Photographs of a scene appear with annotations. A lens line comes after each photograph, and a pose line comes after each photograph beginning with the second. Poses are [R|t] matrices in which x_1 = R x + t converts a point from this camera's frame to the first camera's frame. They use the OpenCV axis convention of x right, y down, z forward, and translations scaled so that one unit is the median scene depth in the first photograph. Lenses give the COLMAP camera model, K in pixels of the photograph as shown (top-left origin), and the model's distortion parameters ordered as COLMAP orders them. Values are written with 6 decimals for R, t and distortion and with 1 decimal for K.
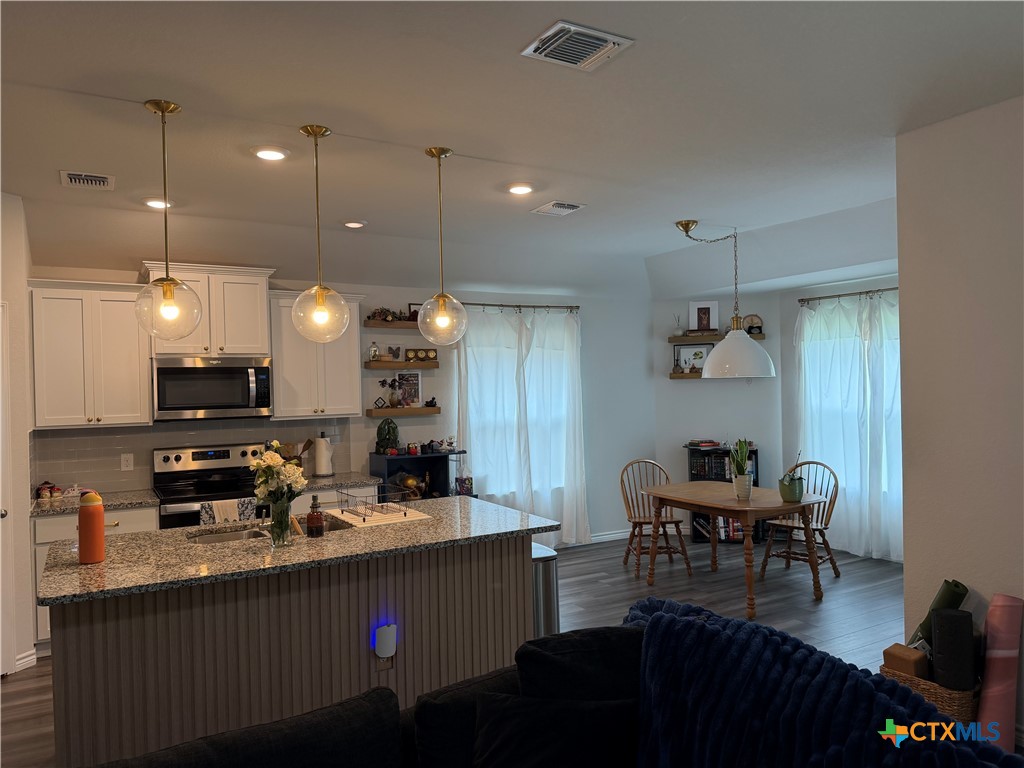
lens RADIAL K [[710.5, 0, 505.9], [0, 710.5, 385.4], [0, 0, 1]] dist [0.108649, -0.168765]
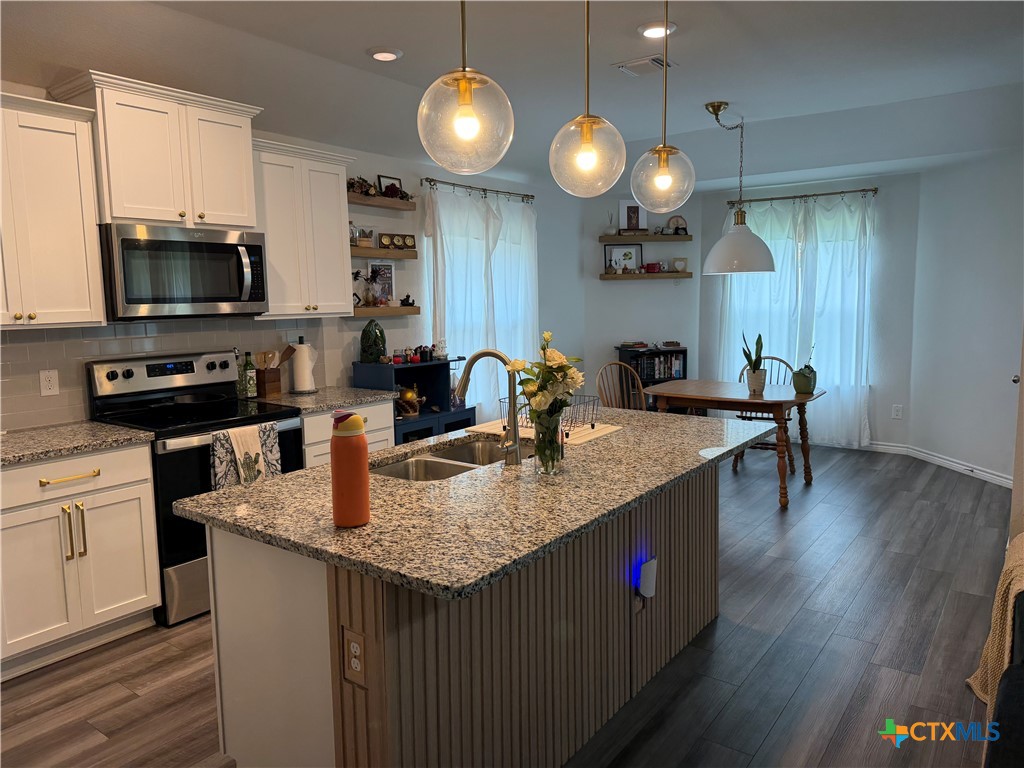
lens RADIAL K [[710.5, 0, 505.9], [0, 710.5, 385.4], [0, 0, 1]] dist [0.108649, -0.168765]
pose [[0.915496, -0.043754, 0.399942, -0.409428], [-0.003490, 0.993168, 0.116643, 0.029743], [-0.402313, -0.108182, 0.909088, 0.225413]]
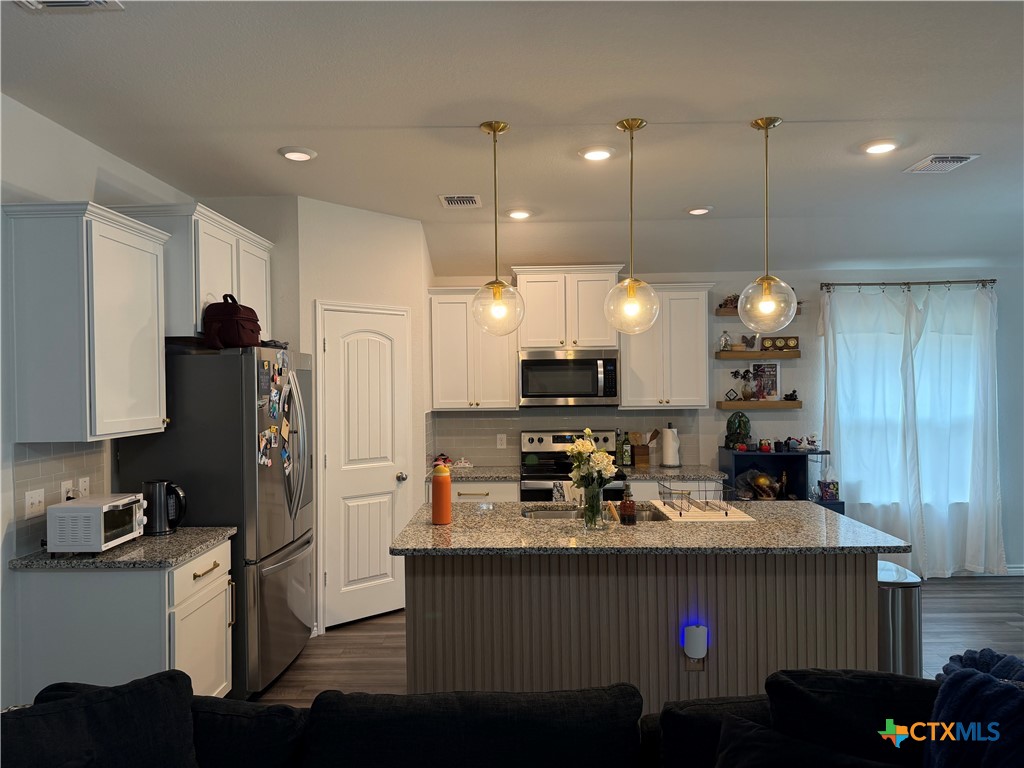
lens RADIAL K [[710.5, 0, 505.9], [0, 710.5, 385.4], [0, 0, 1]] dist [0.108649, -0.168765]
pose [[0.854992, 0.013736, -0.518459, 0.073265], [-0.006704, 0.999858, 0.015435, -0.001223], [0.518598, -0.009722, 0.854963, 0.028257]]
